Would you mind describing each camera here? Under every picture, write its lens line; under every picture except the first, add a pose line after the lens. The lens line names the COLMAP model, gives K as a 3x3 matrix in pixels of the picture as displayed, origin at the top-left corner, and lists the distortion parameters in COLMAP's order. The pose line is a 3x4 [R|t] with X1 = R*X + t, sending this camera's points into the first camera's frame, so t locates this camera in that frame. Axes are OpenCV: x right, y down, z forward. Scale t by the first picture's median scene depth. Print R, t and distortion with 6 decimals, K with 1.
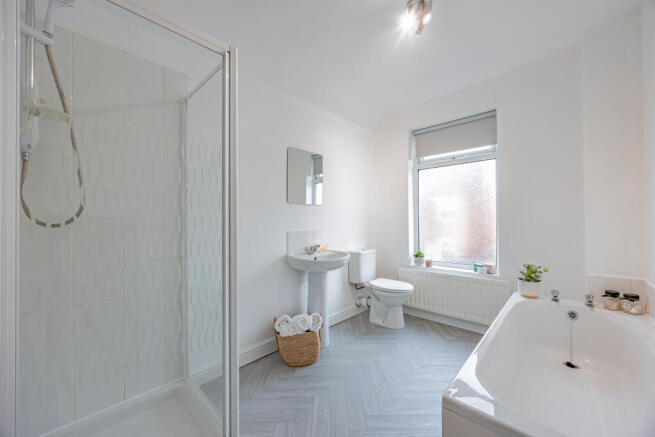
lens RADIAL K [[251.5, 0, 326.4], [0, 251.5, 219.4], [0, 0, 1]] dist [-0.008954, 0.000333]
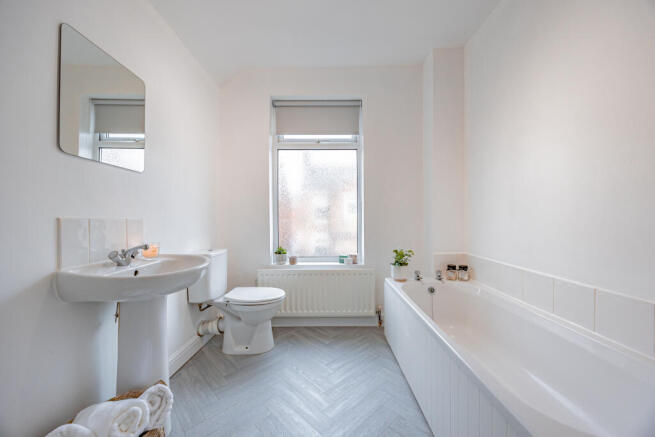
lens RADIAL K [[251.5, 0, 330.4], [0, 251.5, 221.4], [0, 0, 1]] dist [-0.008954, 0.000333]
pose [[0.719845, 0.000784, 0.694134, -0.103827], [-0.005671, 0.999973, 0.004752, 0.043658], [-0.694112, -0.007357, 0.719830, 0.335129]]
